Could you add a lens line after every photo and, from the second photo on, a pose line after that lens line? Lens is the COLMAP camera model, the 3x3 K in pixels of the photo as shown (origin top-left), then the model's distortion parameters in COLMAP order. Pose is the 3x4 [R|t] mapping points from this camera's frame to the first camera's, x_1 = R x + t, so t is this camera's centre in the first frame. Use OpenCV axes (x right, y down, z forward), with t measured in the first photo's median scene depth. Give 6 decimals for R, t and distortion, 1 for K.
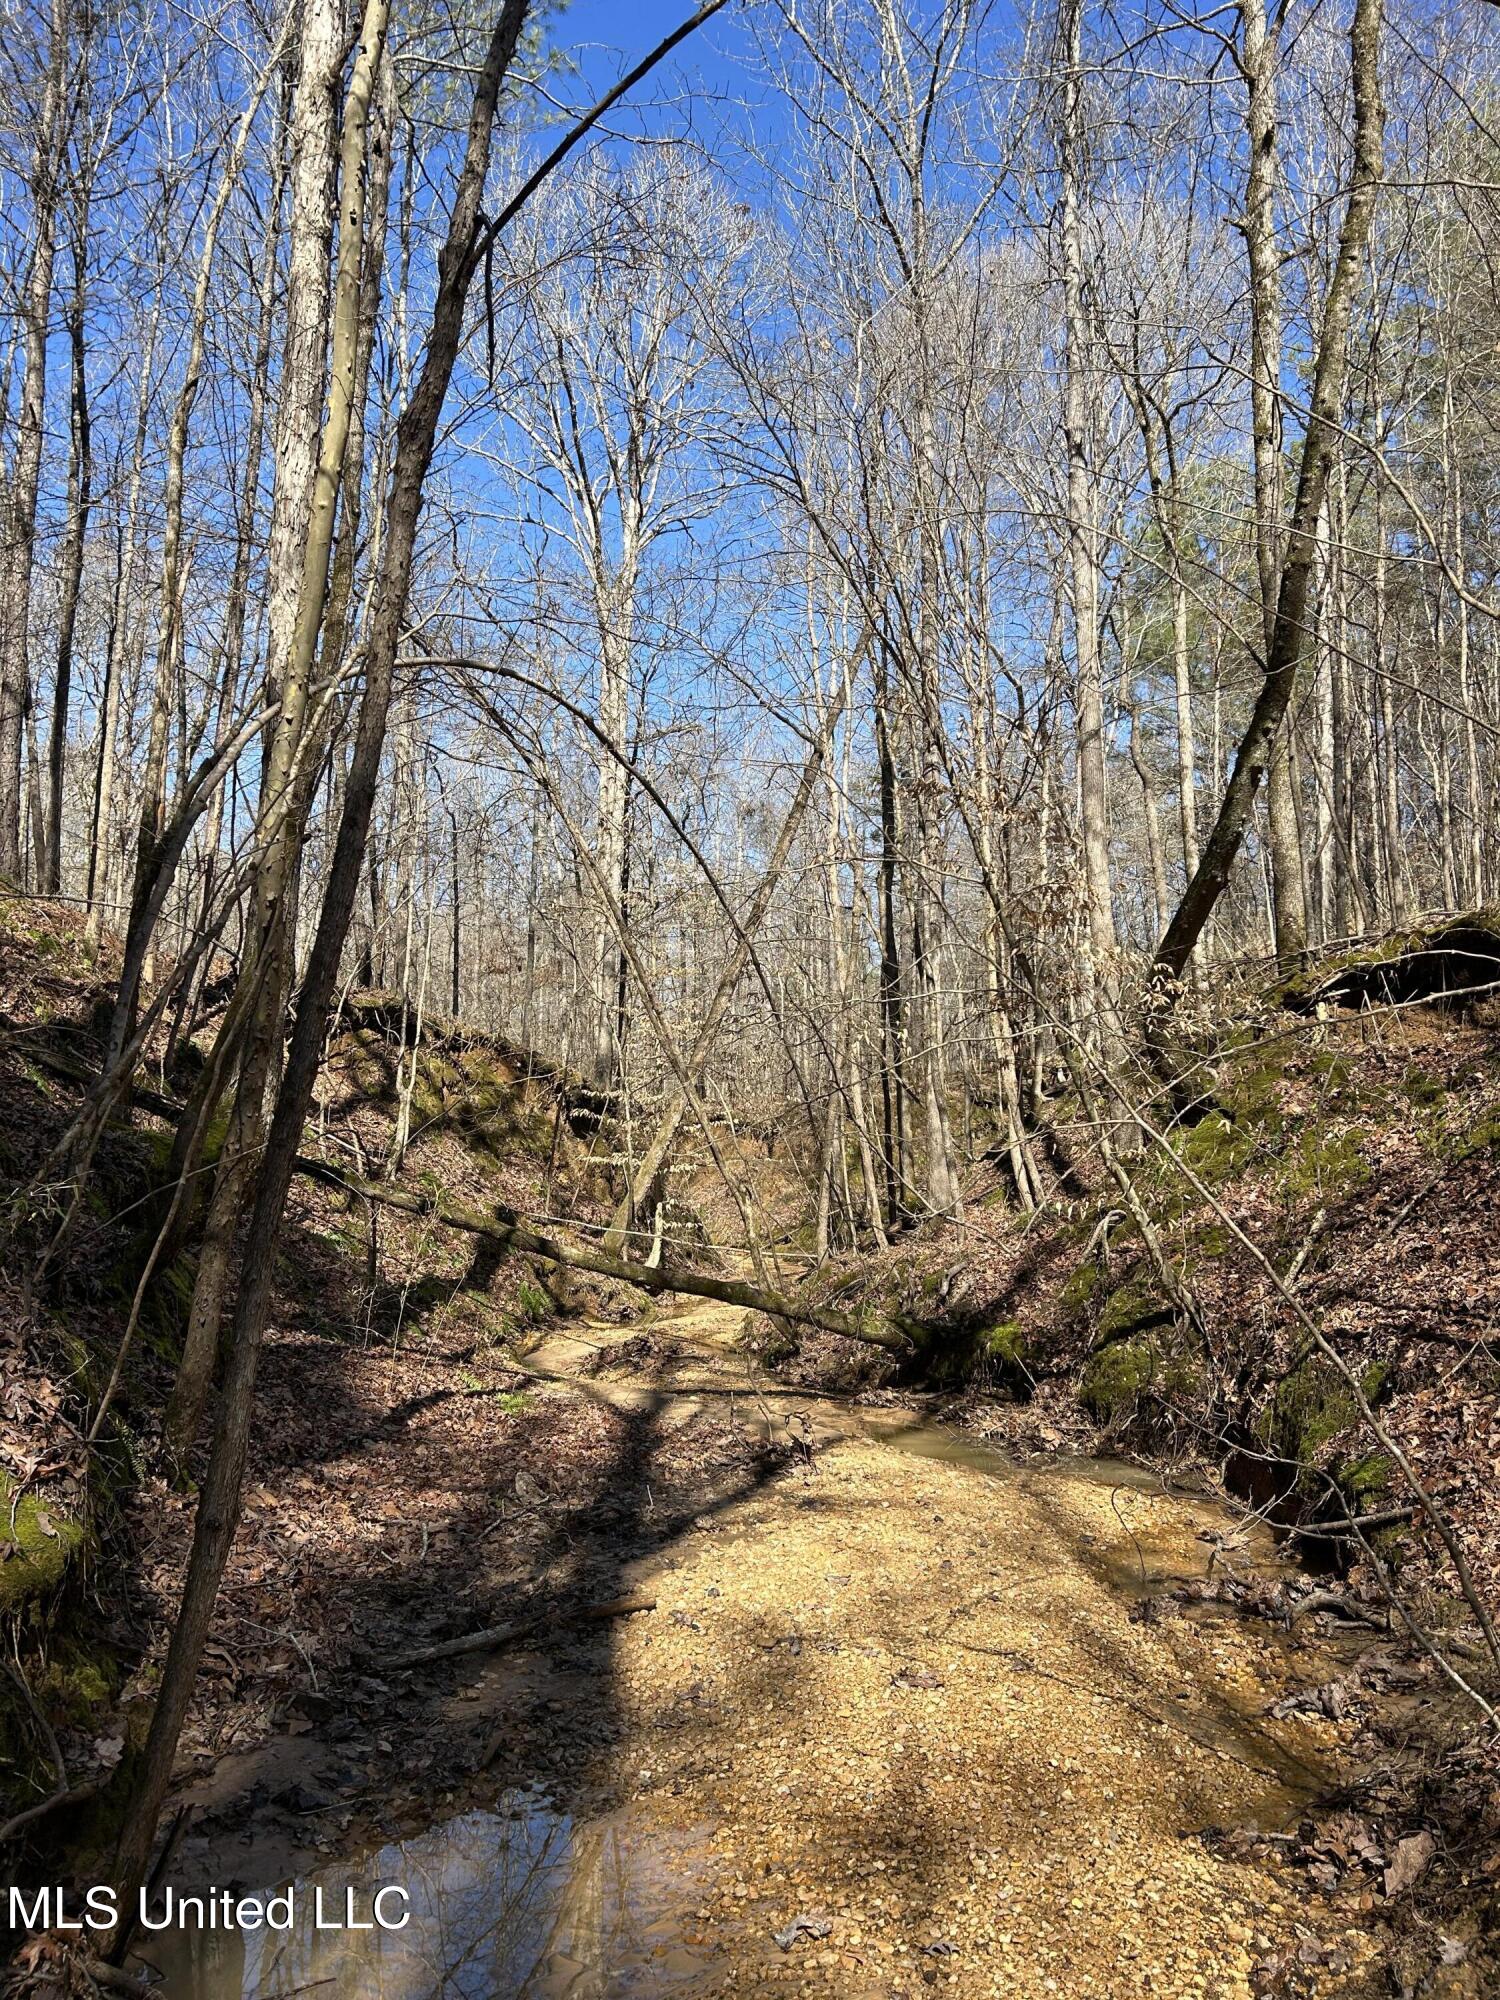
lens RADIAL K [[1499.3, 0, 756.8], [0, 1499.3, 997.8], [0, 0, 1]] dist [0.058506, -0.062693]
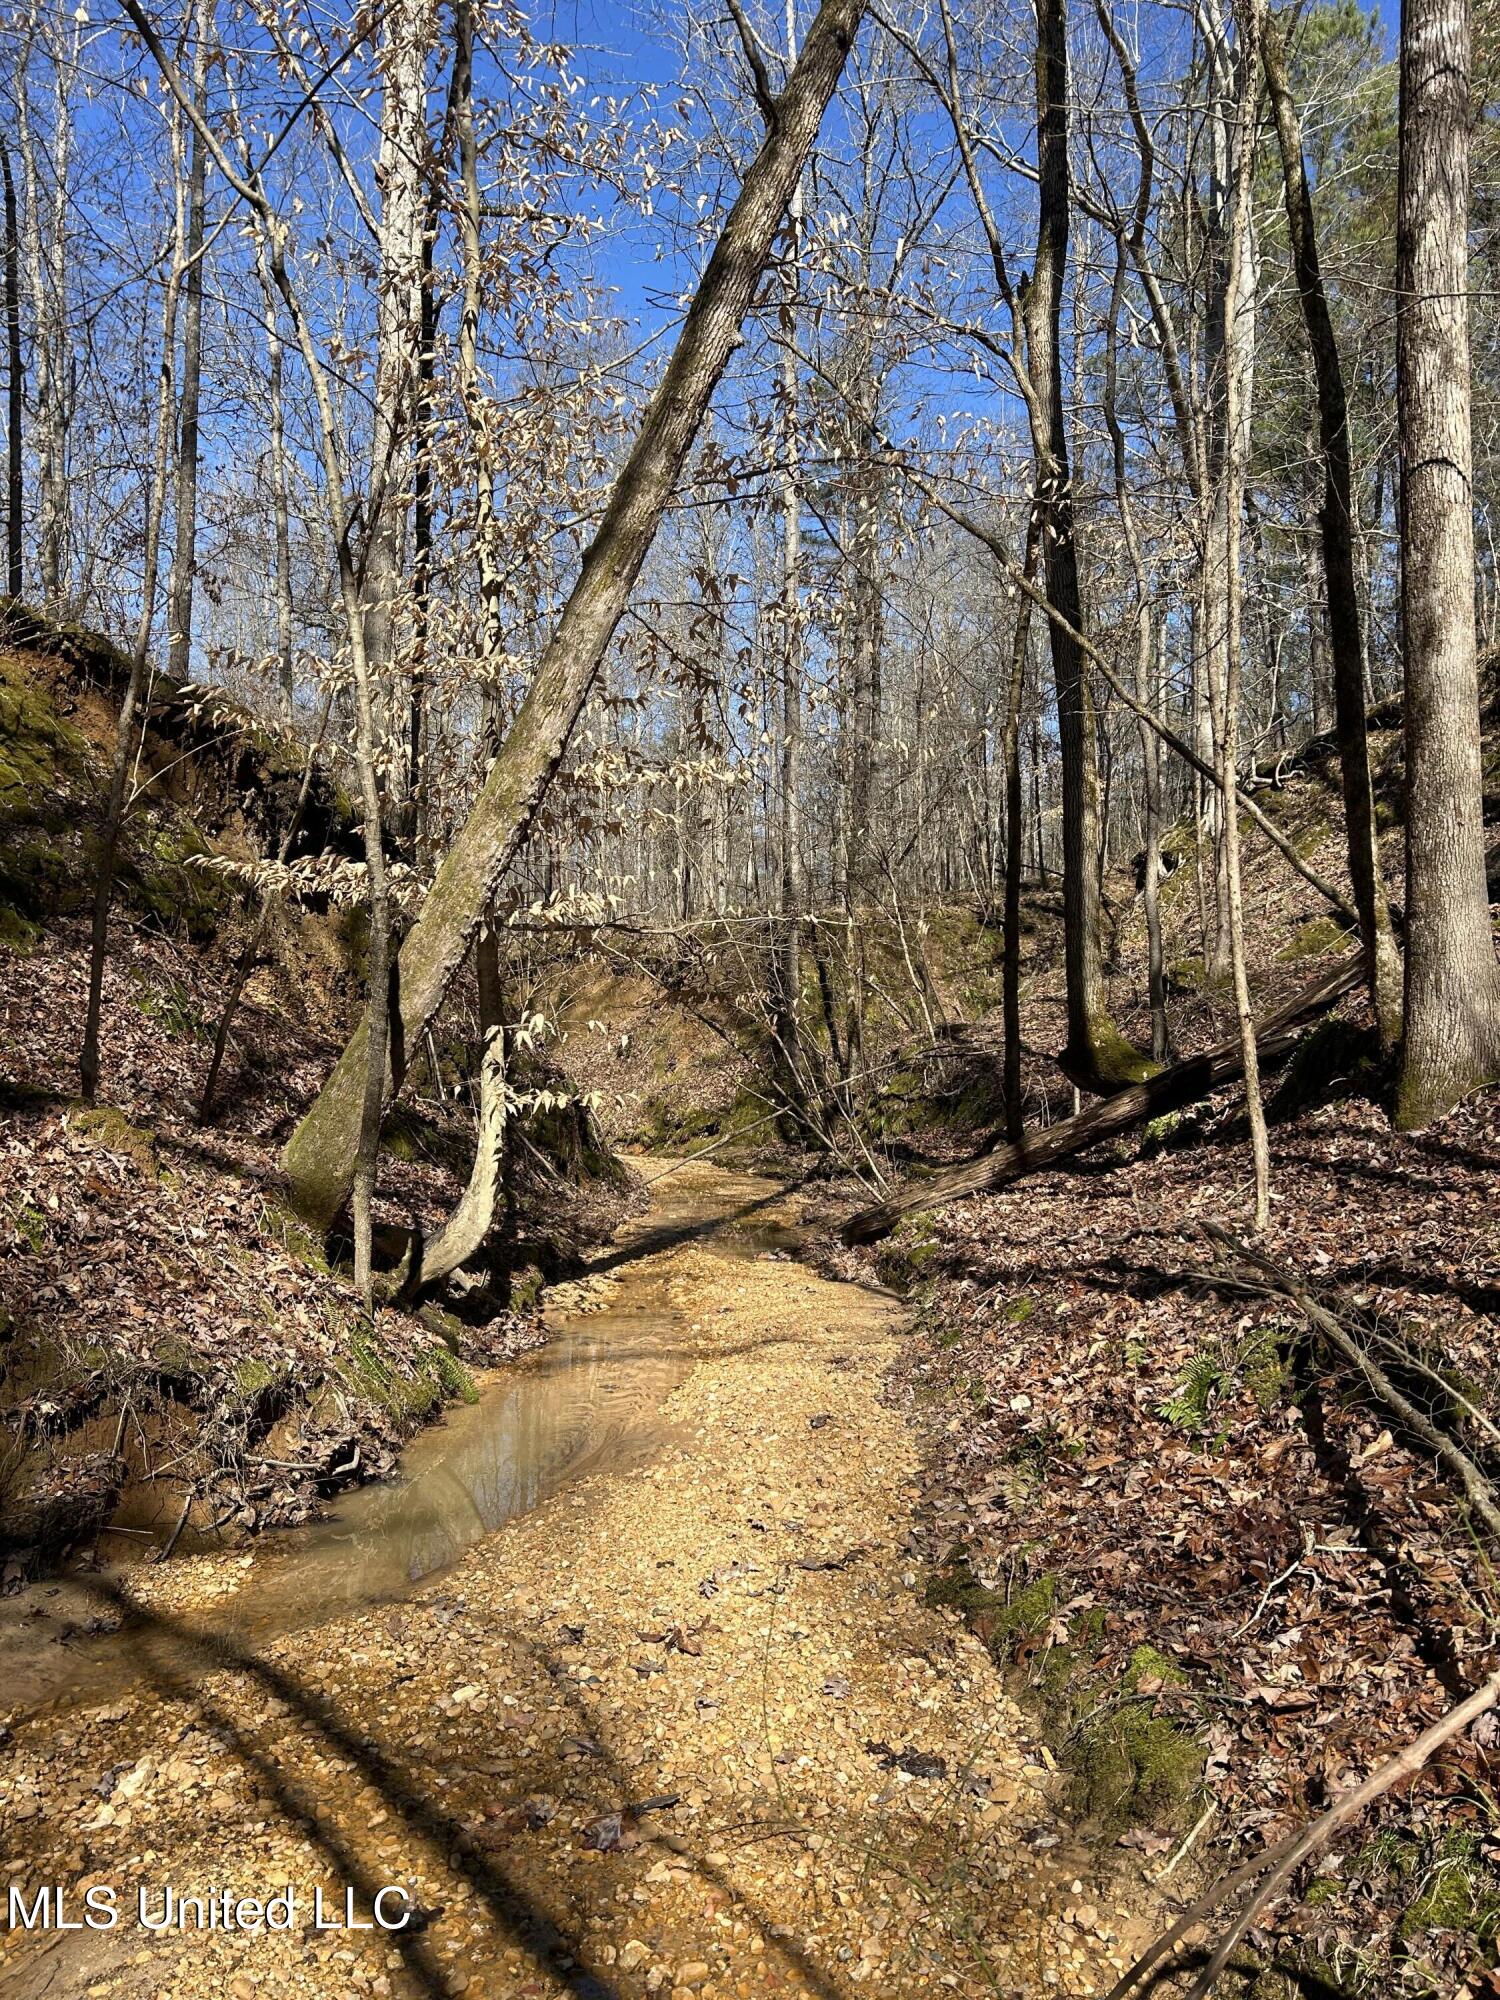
lens RADIAL K [[1499.3, 0, 756.8], [0, 1499.3, 997.8], [0, 0, 1]] dist [0.058506, -0.062693]
pose [[0.994170, 0.006939, 0.107597, -0.043681], [-0.014826, 0.997245, 0.072680, 0.105184], [-0.106797, -0.073852, 0.991534, 0.673367]]
